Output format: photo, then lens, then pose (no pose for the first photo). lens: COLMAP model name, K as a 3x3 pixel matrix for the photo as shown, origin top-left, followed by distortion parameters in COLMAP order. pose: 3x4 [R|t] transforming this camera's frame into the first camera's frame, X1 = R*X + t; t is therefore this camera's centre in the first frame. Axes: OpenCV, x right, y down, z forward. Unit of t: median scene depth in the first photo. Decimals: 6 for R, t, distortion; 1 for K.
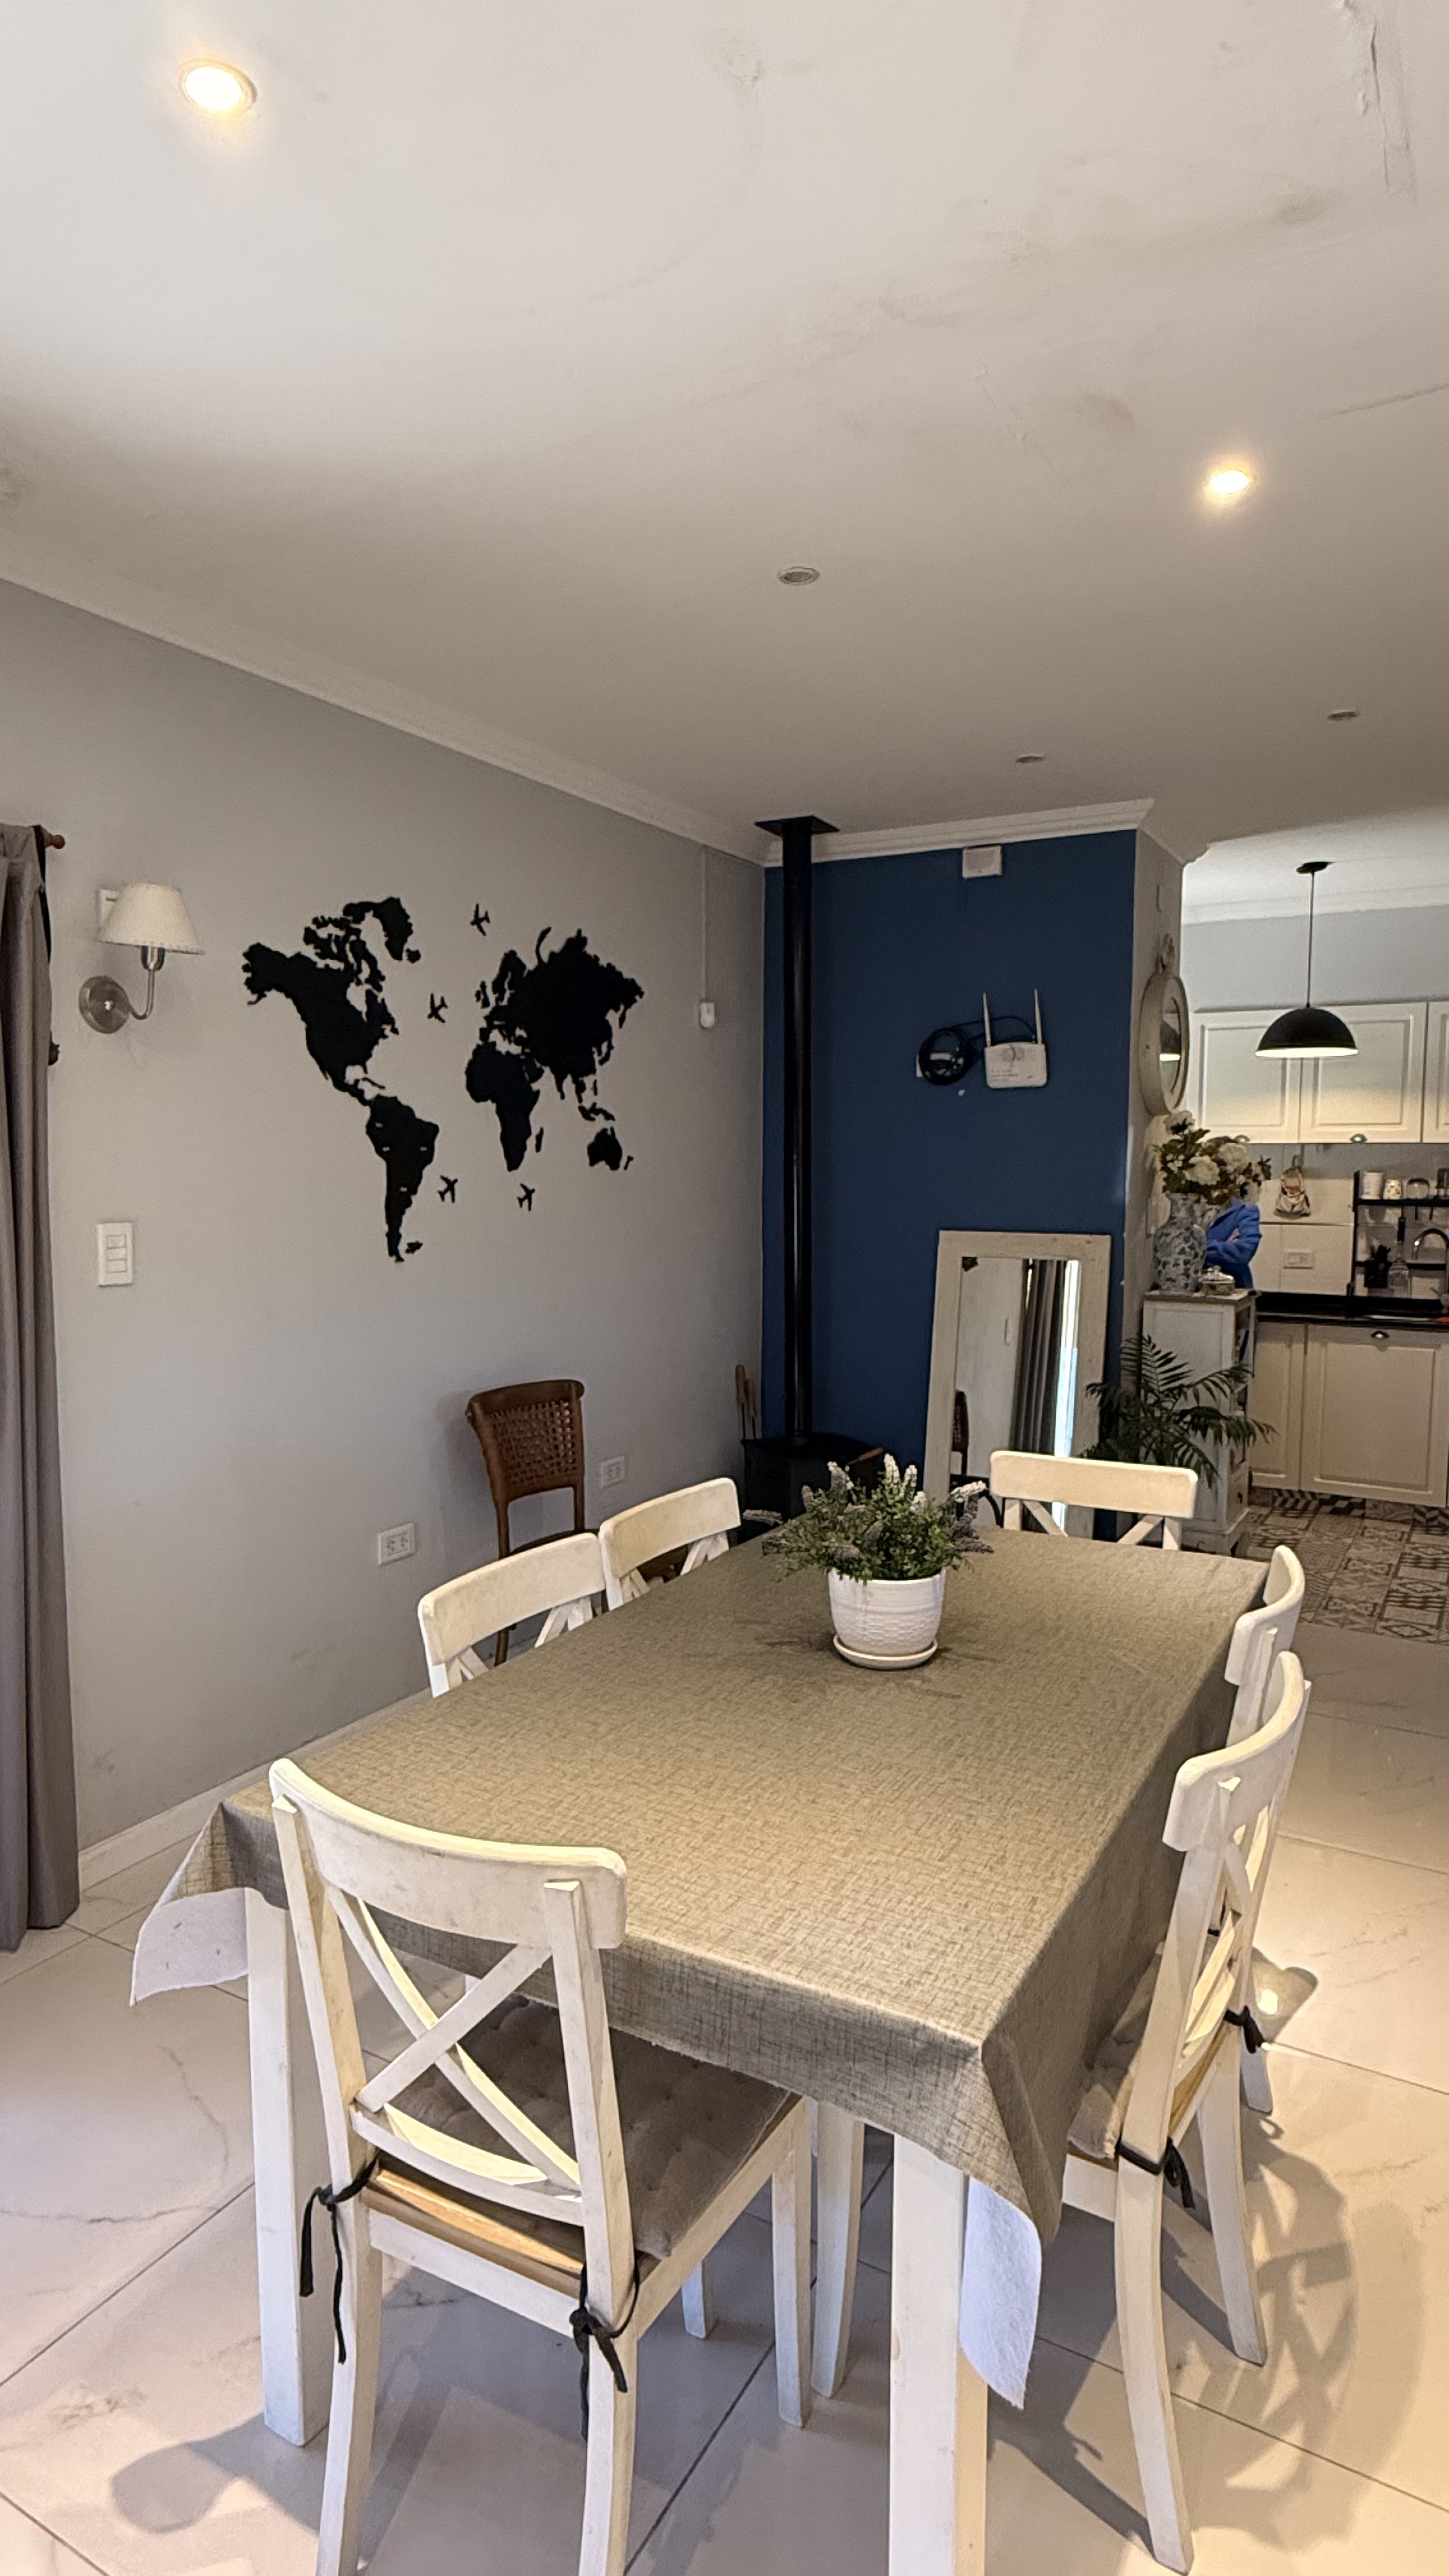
lens RADIAL K [[1424.9, 0, 709.9], [0, 1424.9, 1295.9], [0, 0, 1]] dist [-0.002118, -0.000896]
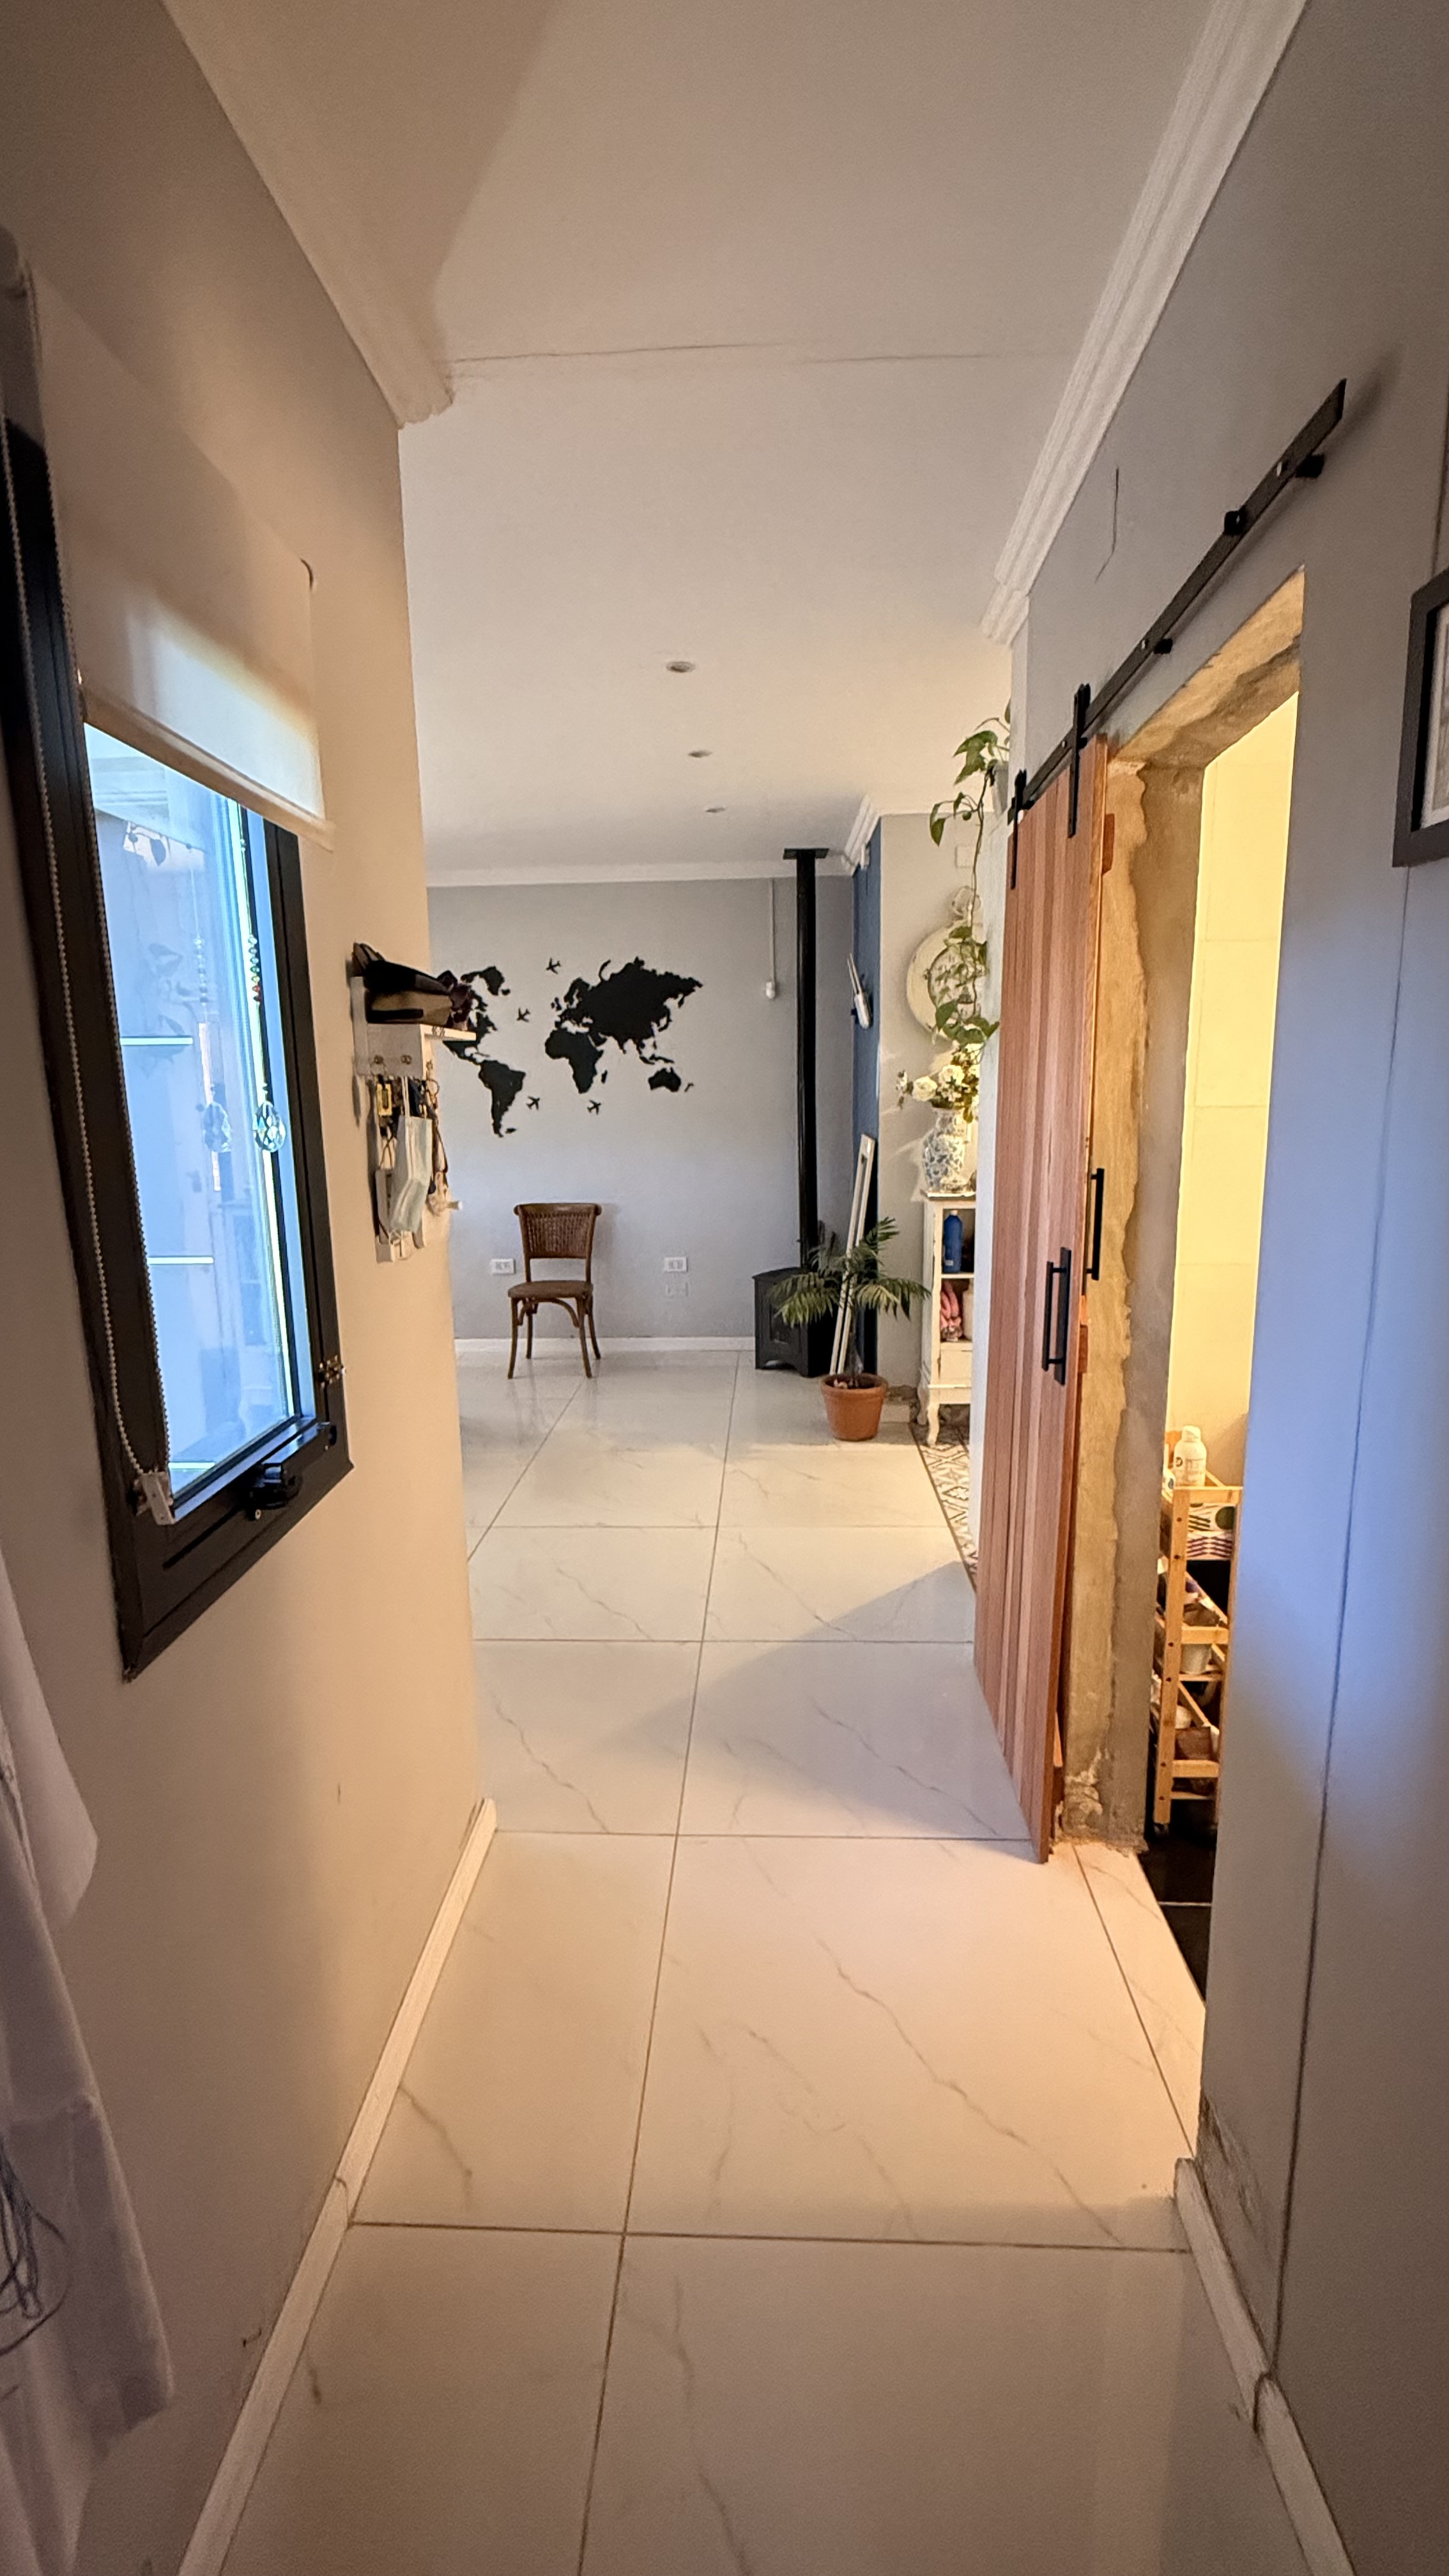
lens RADIAL K [[1108.0, 0, 728.2], [0, 1108.0, 1279.0], [0, 0, 1]] dist [-0.000356, -0.000061]
pose [[0.465689, 0.154441, -0.871368, 1.294515], [-0.063259, 0.987944, 0.141294, -0.063223], [0.882684, -0.010677, 0.469845, 0.459575]]
